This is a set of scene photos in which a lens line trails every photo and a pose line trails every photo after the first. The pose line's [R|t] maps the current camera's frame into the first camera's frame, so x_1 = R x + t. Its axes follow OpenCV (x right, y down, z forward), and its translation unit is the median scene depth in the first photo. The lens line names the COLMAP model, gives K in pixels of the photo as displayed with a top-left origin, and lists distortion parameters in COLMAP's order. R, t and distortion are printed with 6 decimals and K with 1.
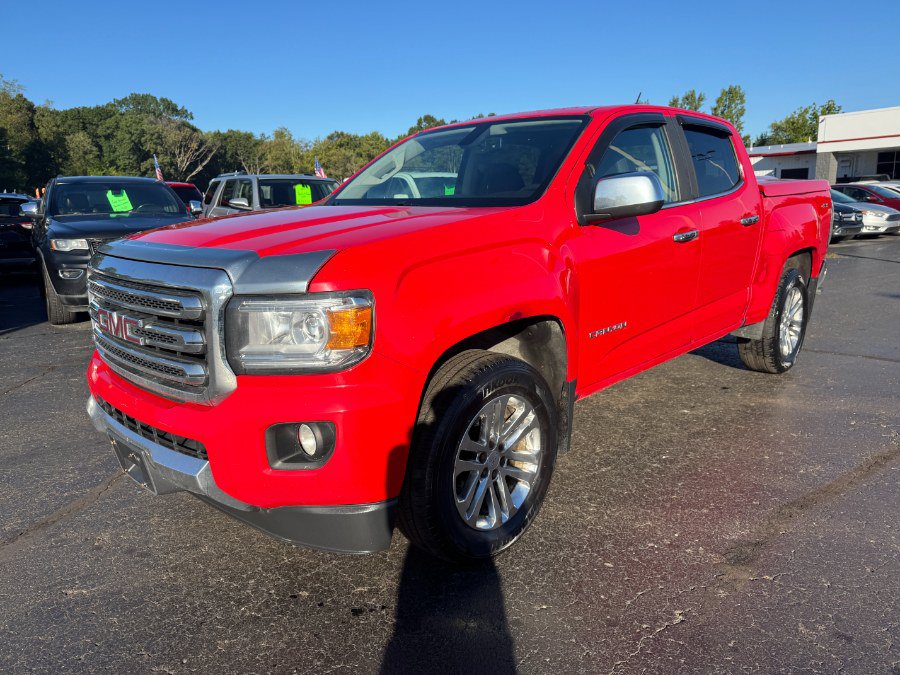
lens RADIAL K [[642.2, 0, 444.1], [0, 642.2, 332.7], [0, 0, 1]] dist [0.017340, -0.014327]
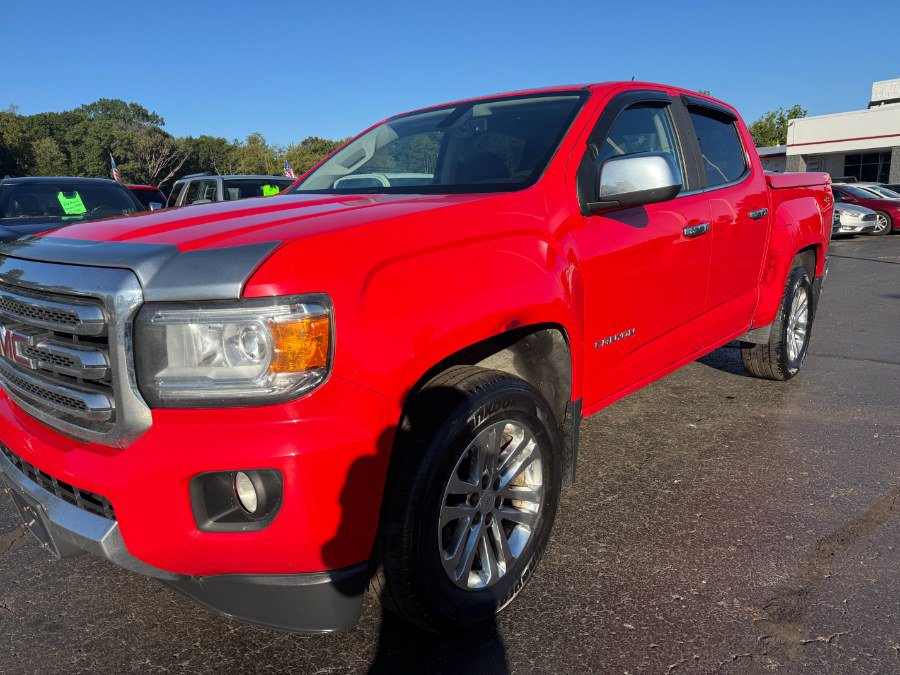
lens RADIAL K [[642.2, 0, 444.1], [0, 642.2, 330.5], [0, 0, 1]] dist [0.017340, -0.014327]
pose [[0.999299, -0.013429, 0.034955, -0.001834], [0.013805, 0.999849, -0.010535, -0.006533], [-0.034808, 0.011010, 0.999333, 0.115761]]
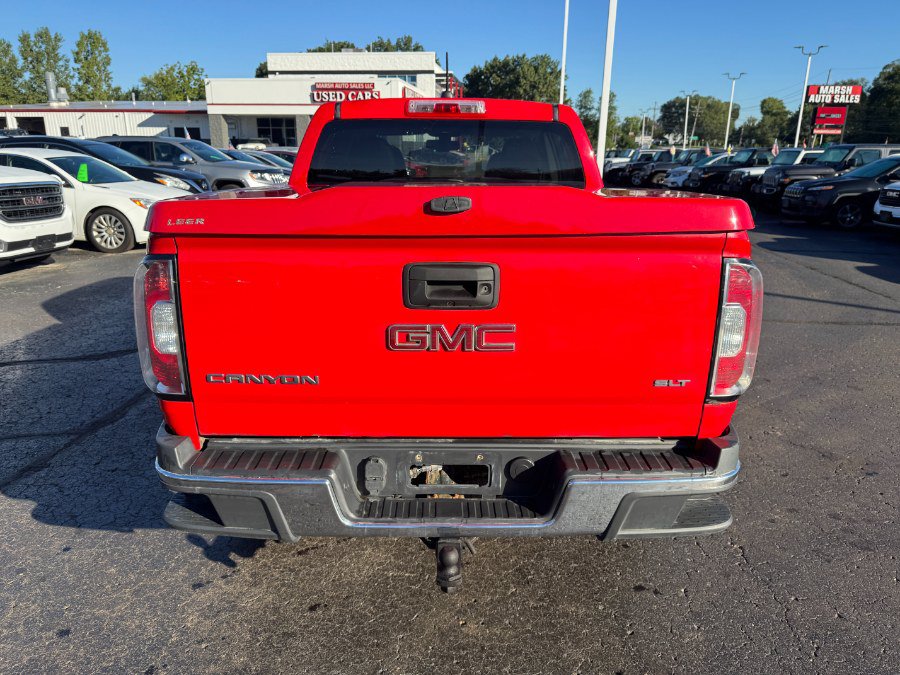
lens RADIAL K [[642.2, 0, 452.6], [0, 642.2, 333.1], [0, 0, 1]] dist [0.017340, -0.014327]
pose [[0.632317, -0.178423, 0.753884, -0.481742], [0.127912, 0.983806, 0.125553, -0.113931], [-0.764077, 0.017042, 0.644900, 0.325480]]
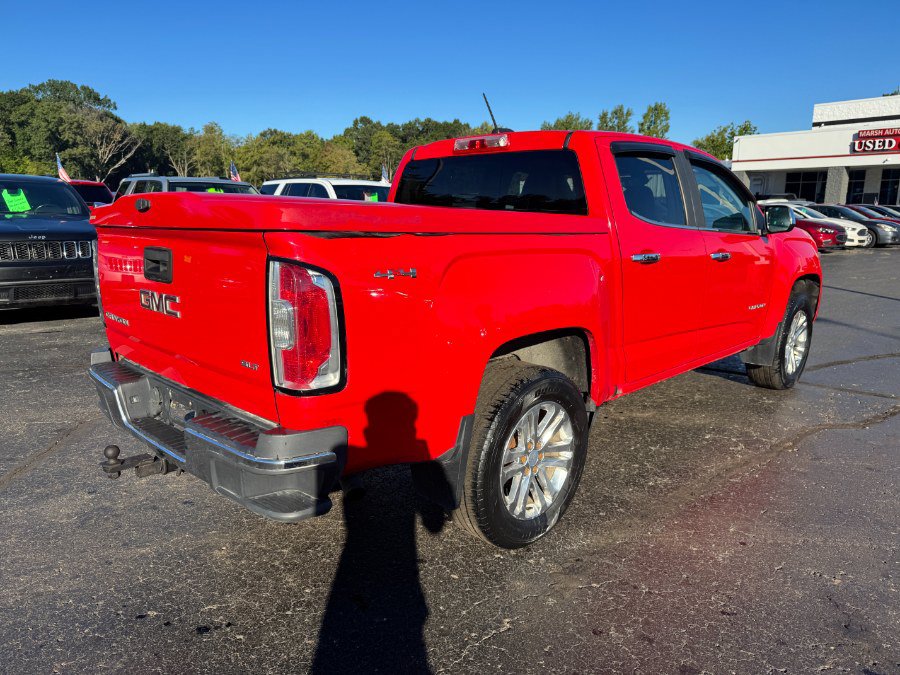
lens RADIAL K [[642.2, 0, 441.9], [0, 642.2, 331.5], [0, 0, 1]] dist [0.017340, -0.014327]
pose [[0.994977, 0.014105, 0.099100, 0.077371], [-0.013434, 0.999882, -0.007439, -0.023753], [-0.099194, 0.006070, 0.995050, -0.039020]]
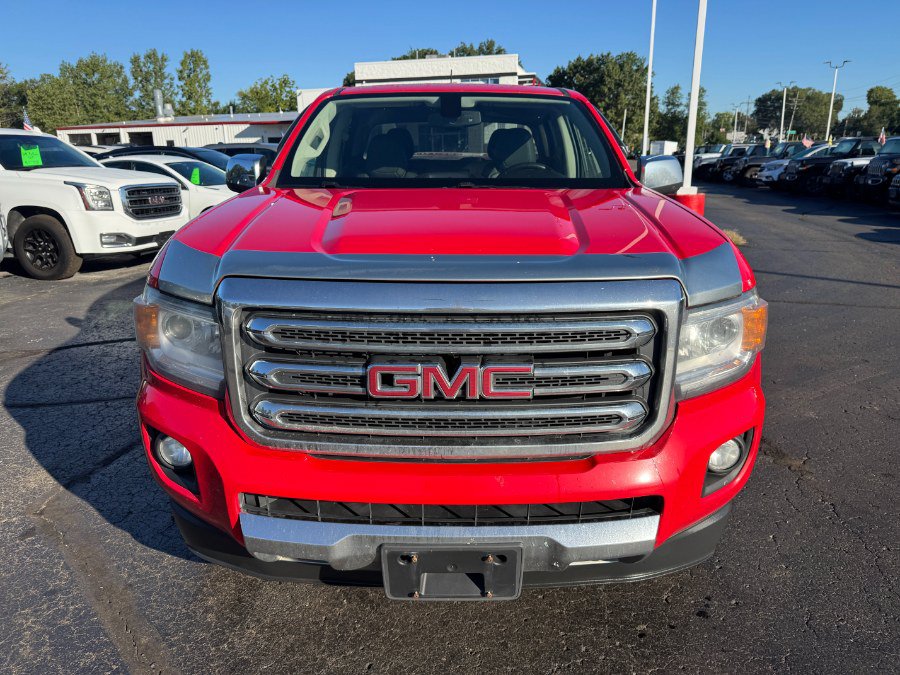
lens RADIAL K [[642.2, 0, 451.8], [0, 642.2, 332.9], [0, 0, 1]] dist [0.017340, -0.014327]
pose [[0.722972, -0.169069, 0.669871, -0.551392], [0.134265, 0.985492, 0.103821, -0.076287], [-0.677705, 0.014881, 0.735183, 0.298074]]
